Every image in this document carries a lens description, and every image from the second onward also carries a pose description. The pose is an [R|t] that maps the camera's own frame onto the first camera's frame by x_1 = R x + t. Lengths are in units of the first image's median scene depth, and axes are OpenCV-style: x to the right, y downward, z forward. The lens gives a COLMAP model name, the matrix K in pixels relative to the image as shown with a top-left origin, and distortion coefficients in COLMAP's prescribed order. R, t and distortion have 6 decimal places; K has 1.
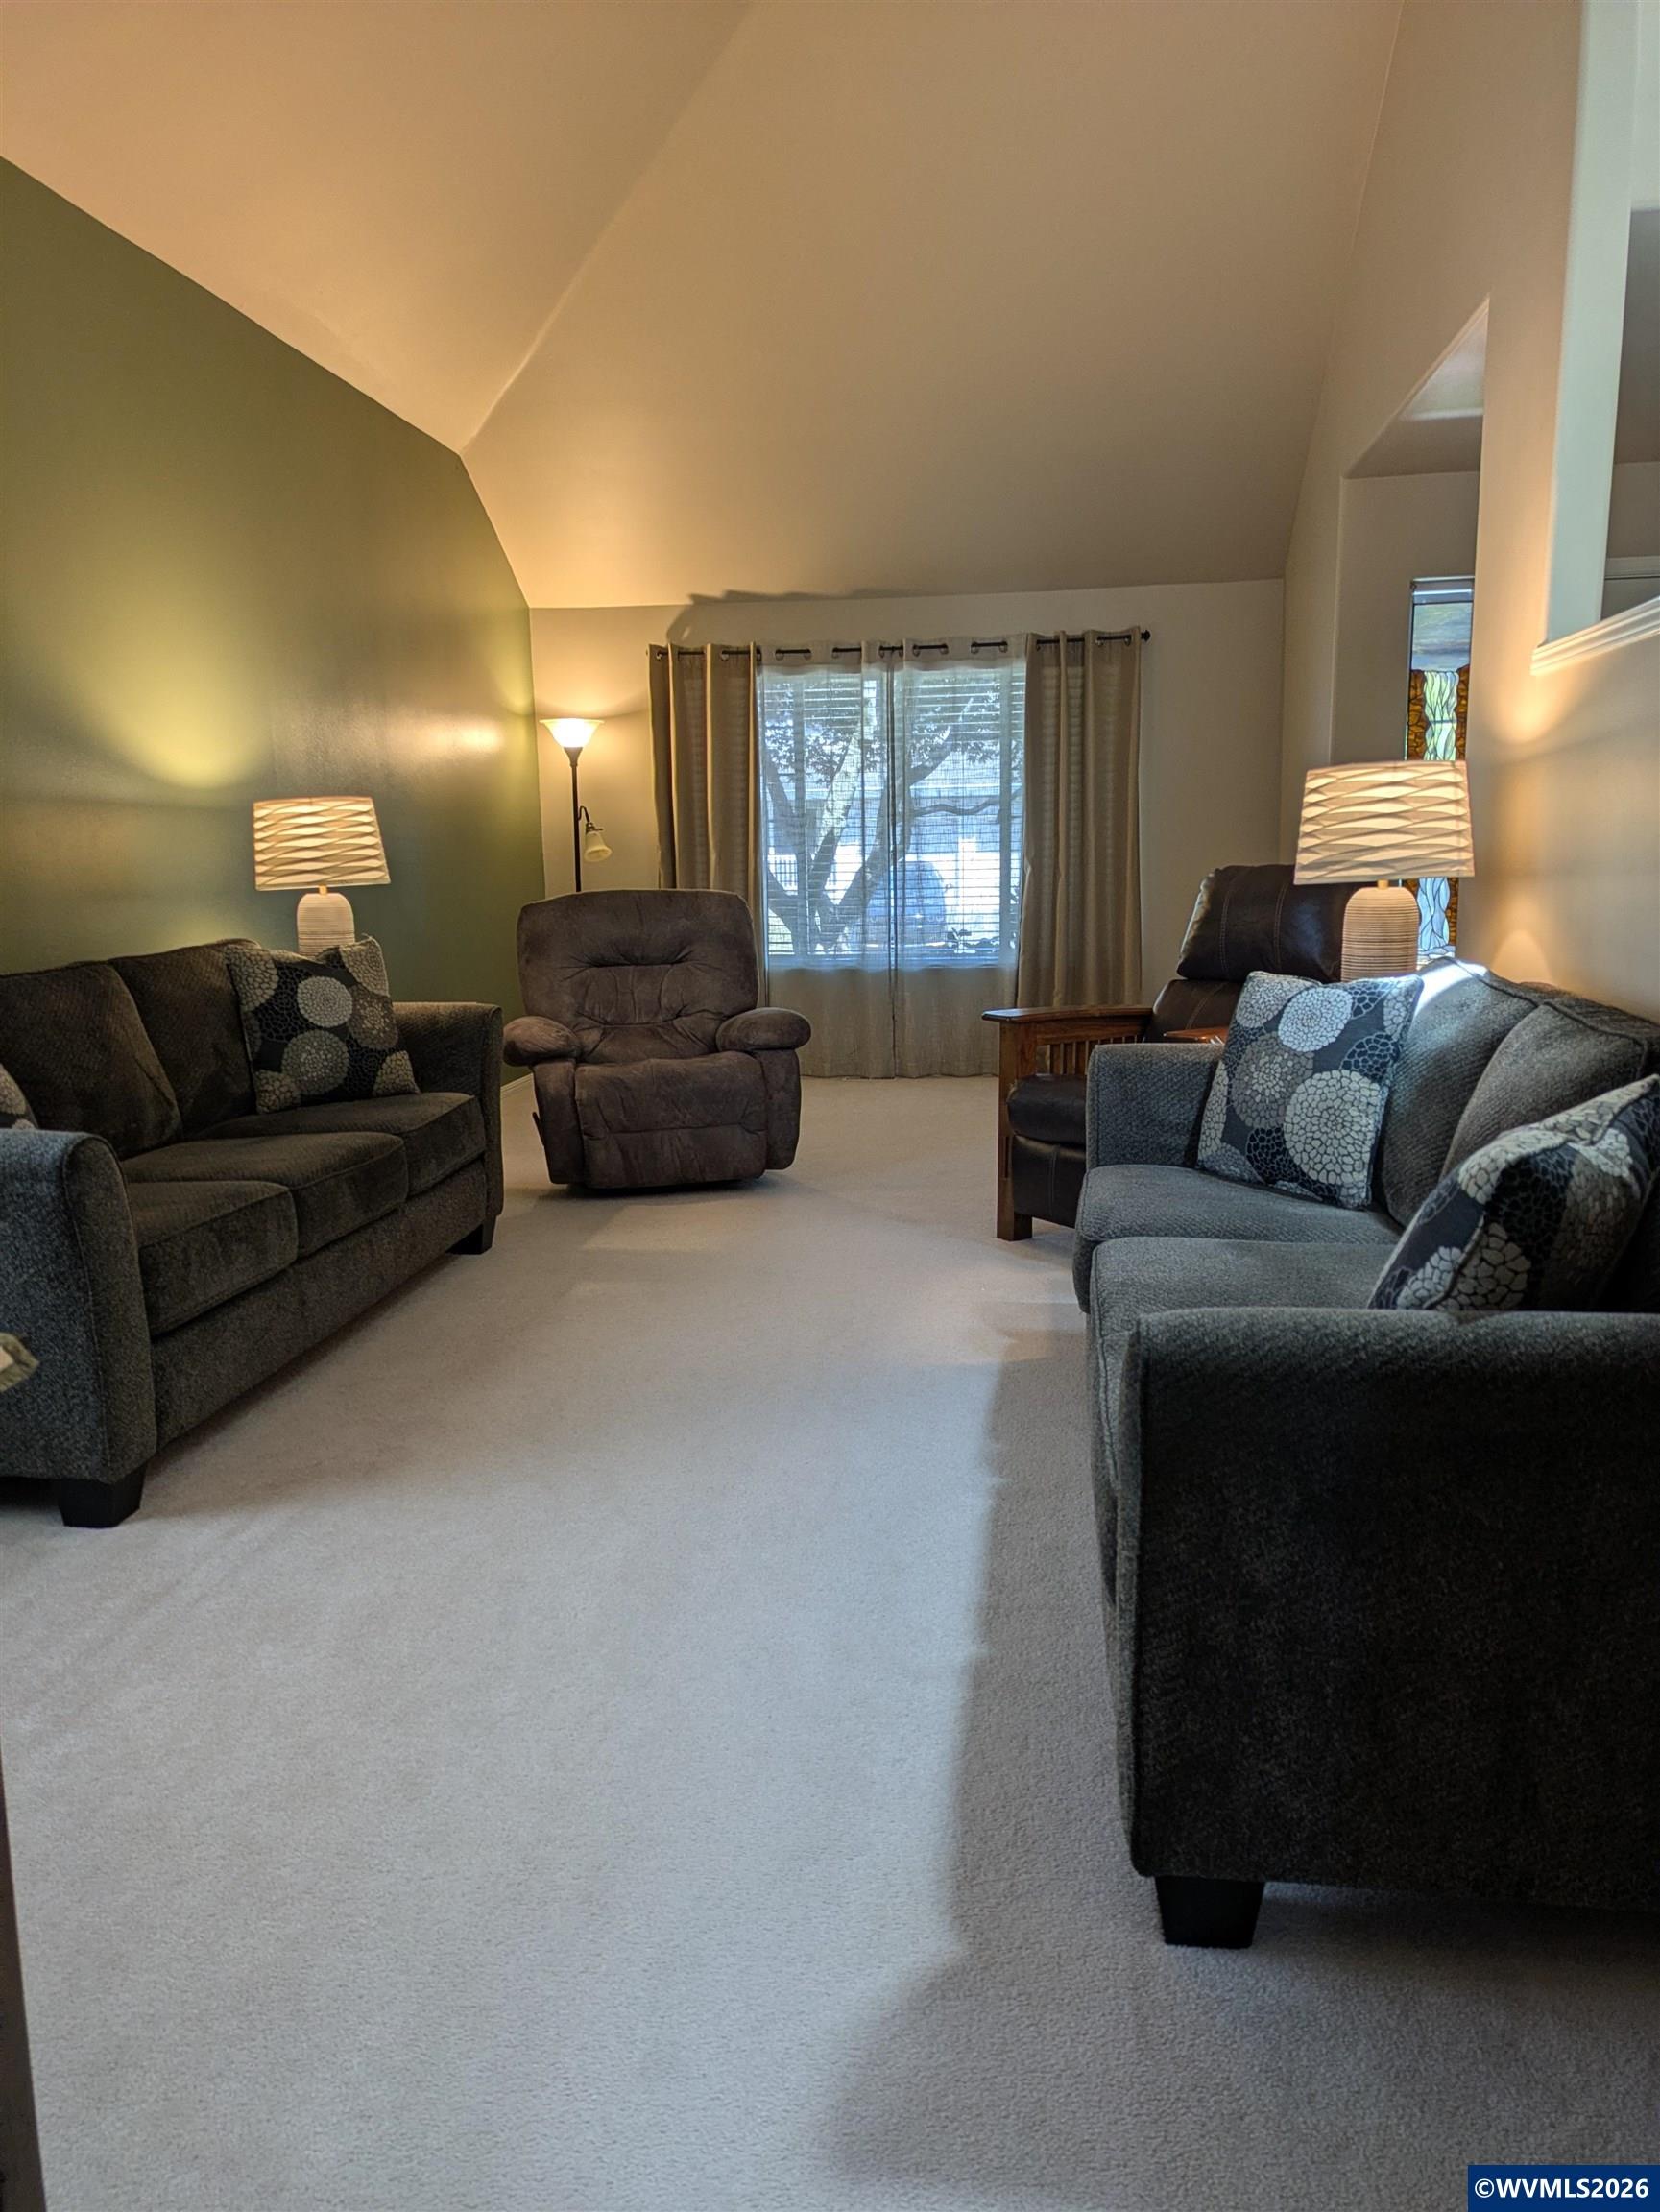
lens RADIAL K [[1620.1, 0, 839.7], [0, 1620.1, 1121.3], [0, 0, 1]] dist [0.060364, -0.001270]
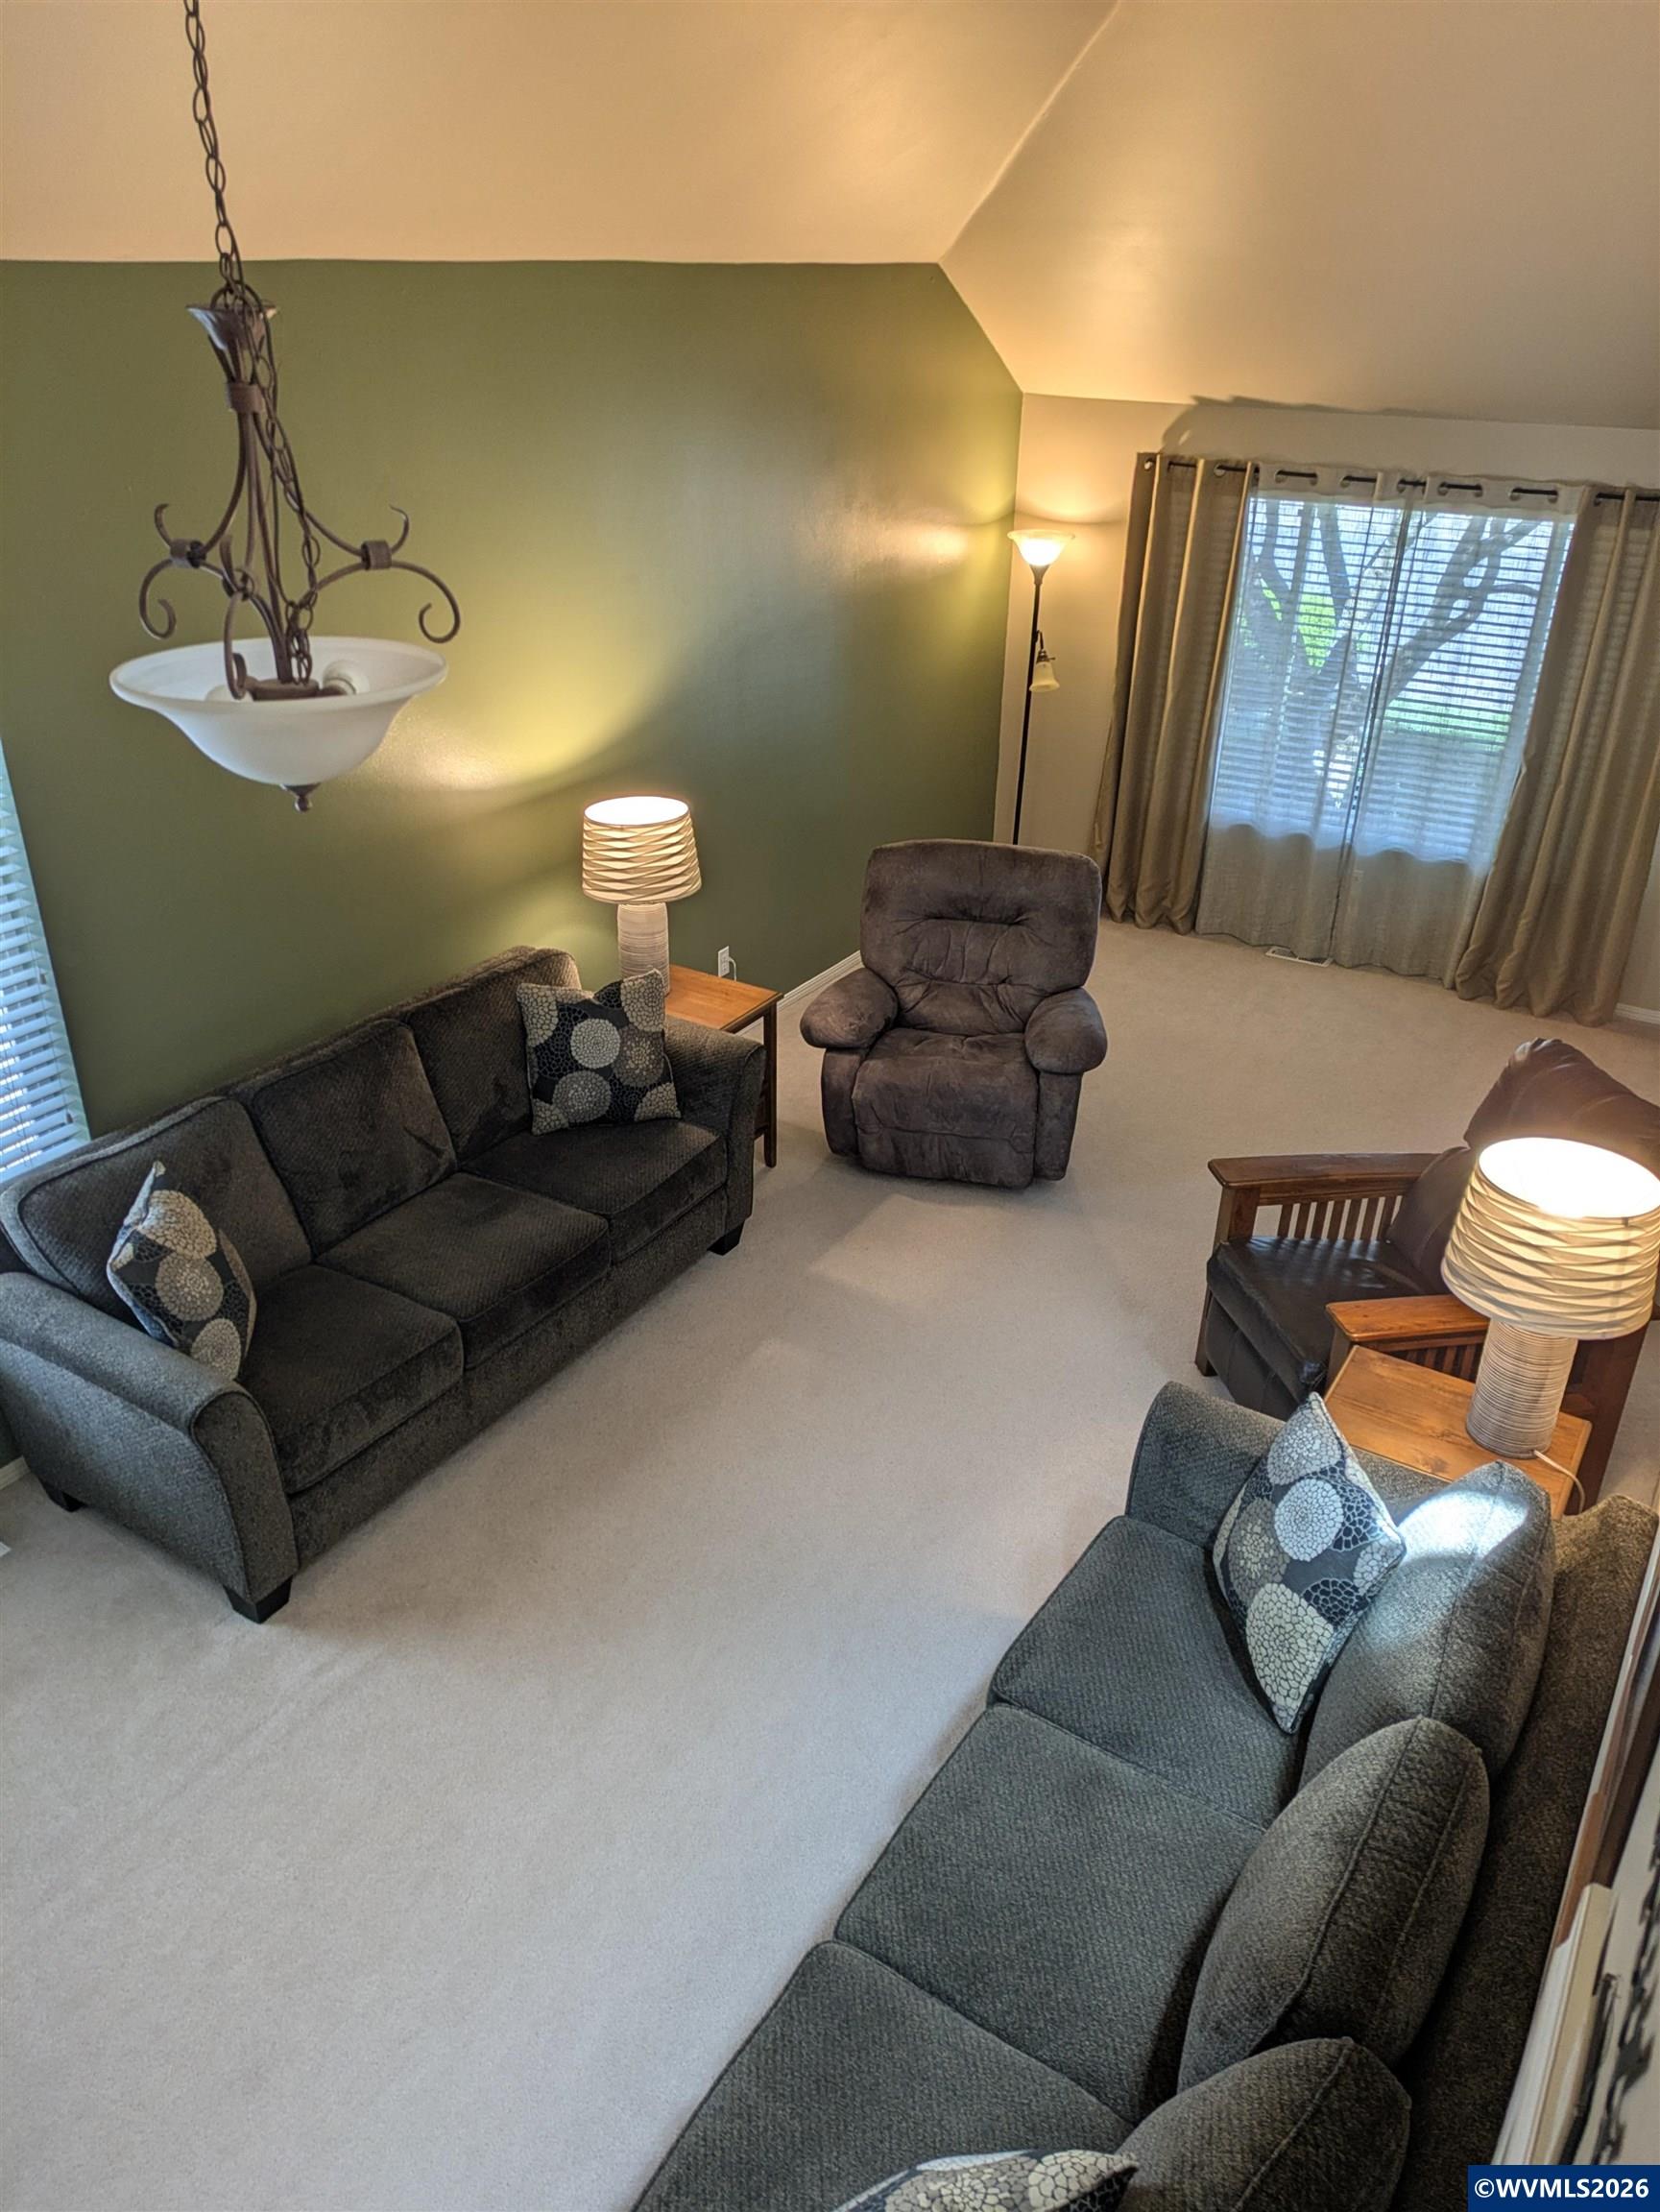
lens RADIAL K [[1622.2, 0, 816.3], [0, 1622.2, 1098.1], [0, 0, 1]] dist [0.066630, -0.067857]
pose [[0.906284, 0.222425, -0.359412, 0.171655], [-0.104827, 0.942052, 0.318669, -0.305129], [0.409465, -0.251128, 0.877082, 0.056870]]
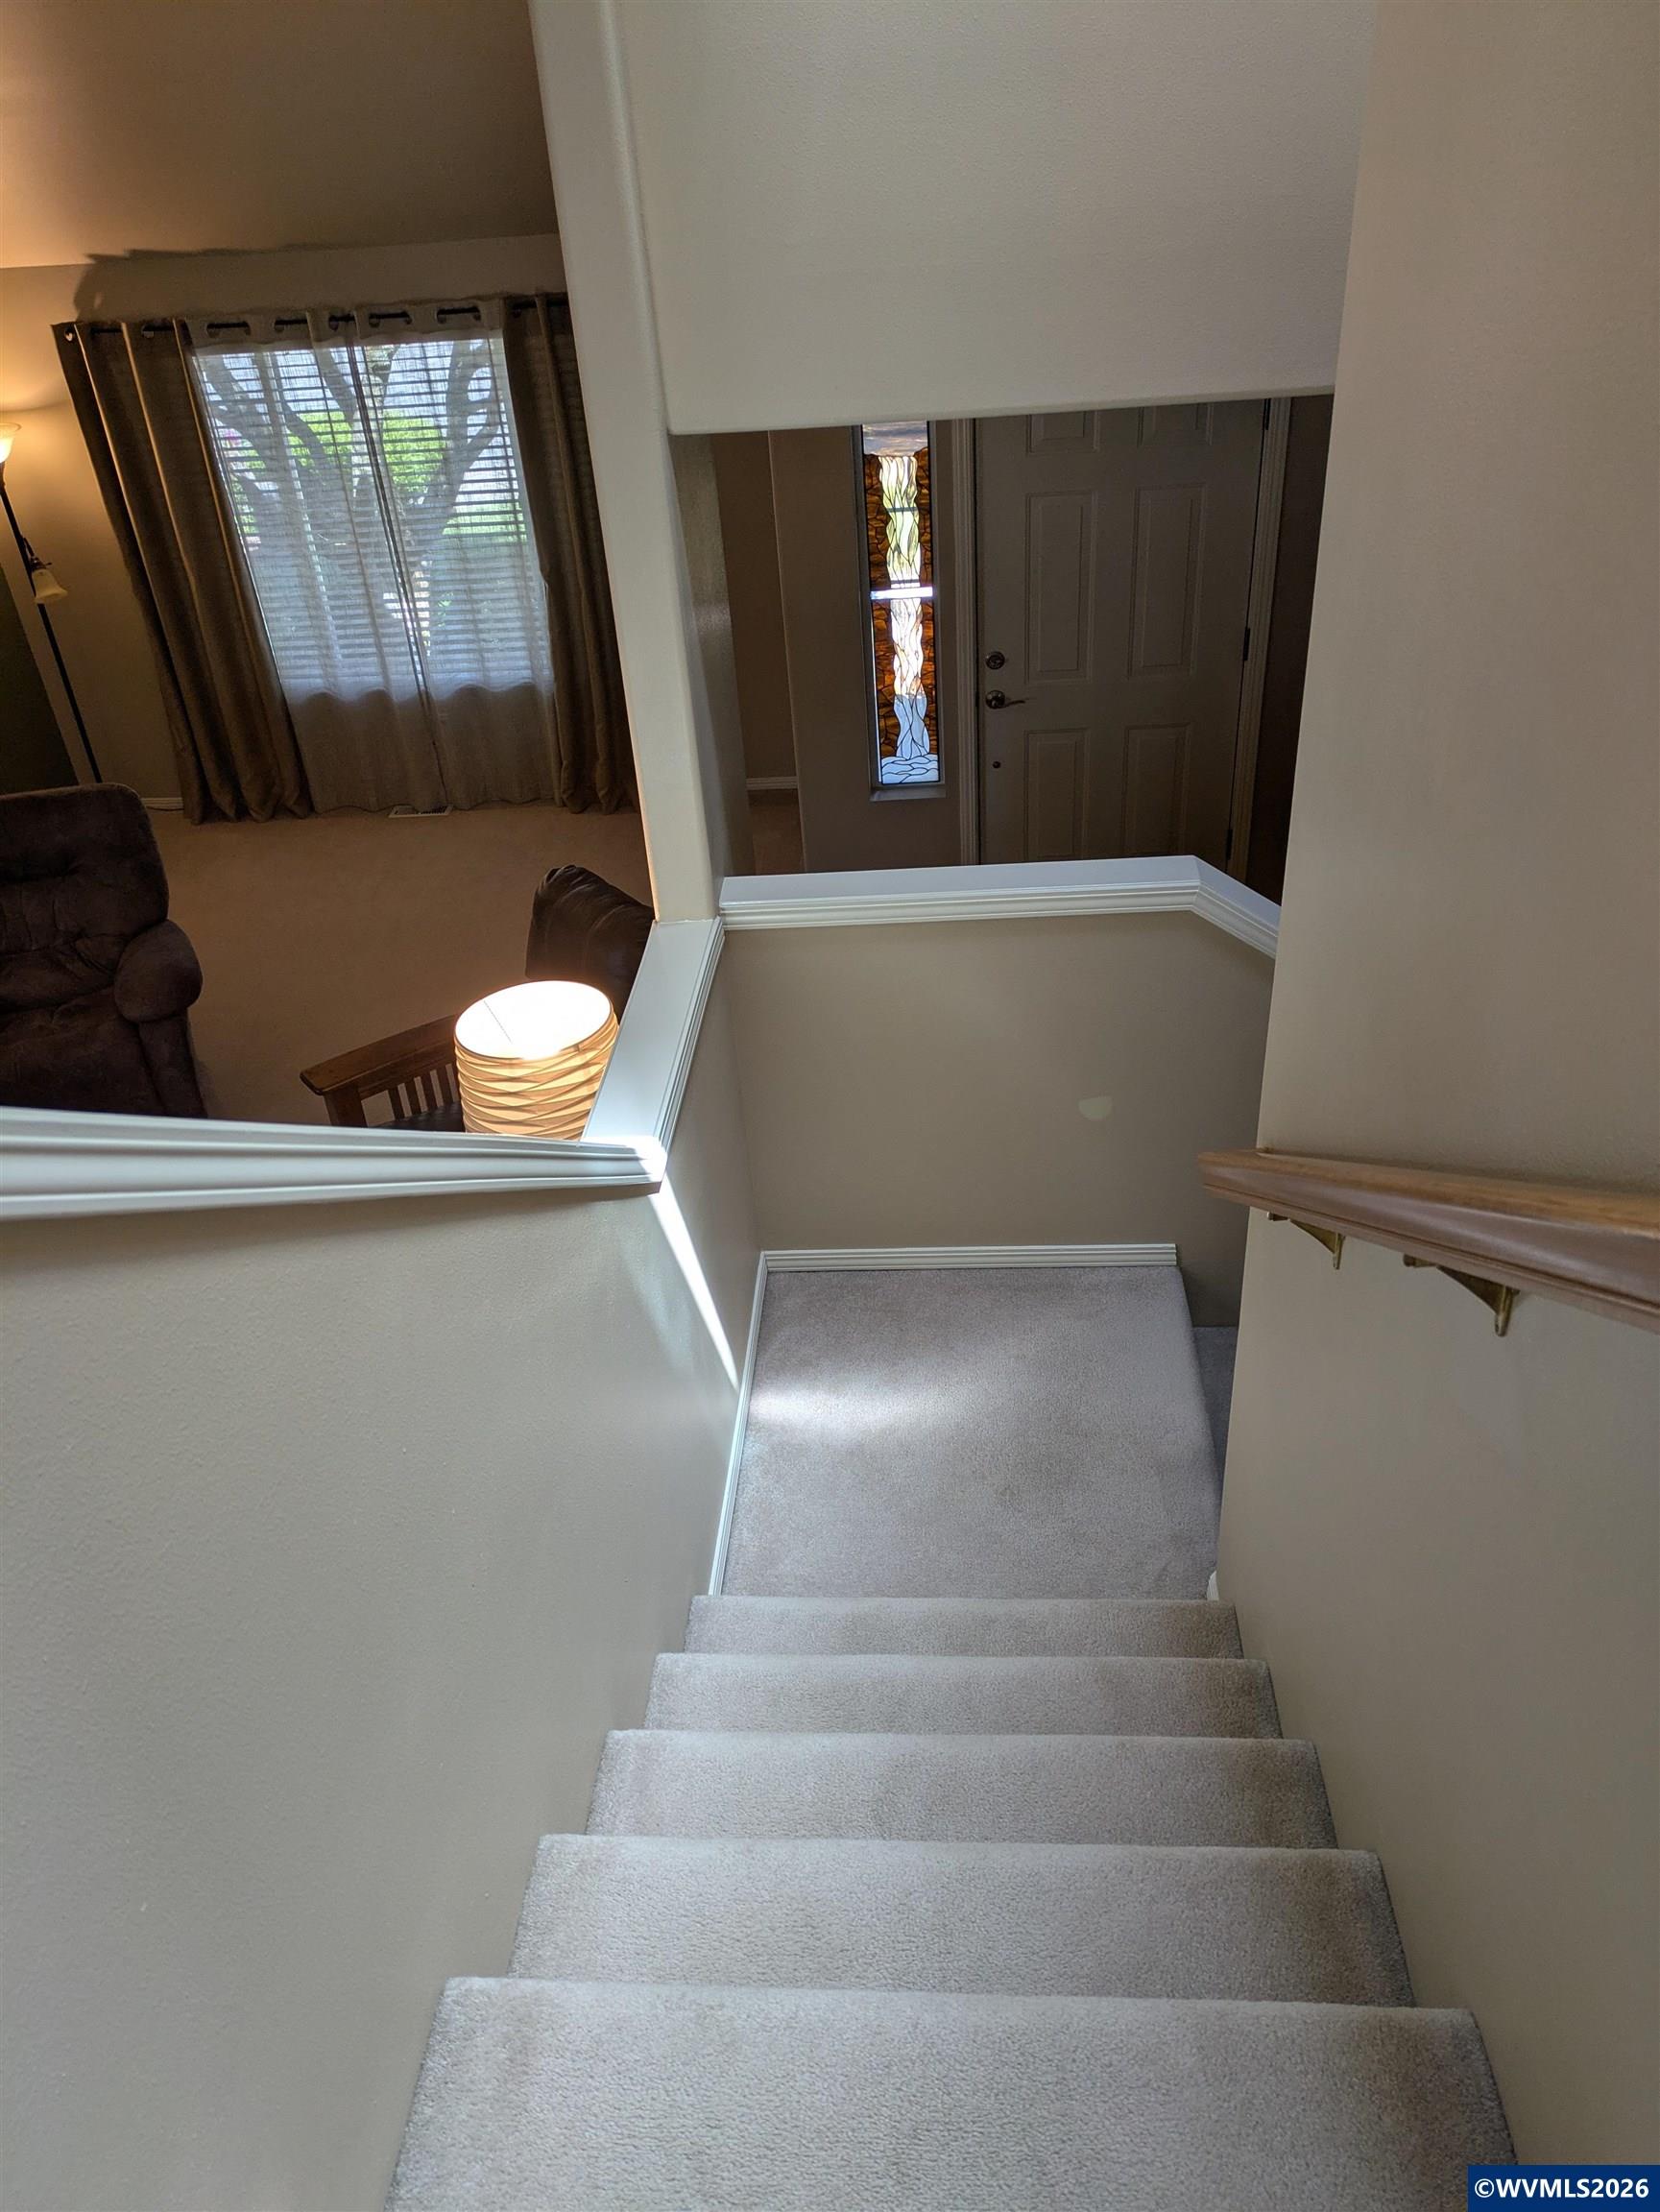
lens RADIAL K [[1622.2, 0, 816.3], [0, 1622.2, 1098.1], [0, 0, 1]] dist [0.066630, -0.067857]
pose [[0.996534, -0.078488, 0.027547, 0.290378], [0.060700, 0.912592, 0.404341, -0.336105], [-0.056875, -0.401267, 0.914193, 0.080740]]
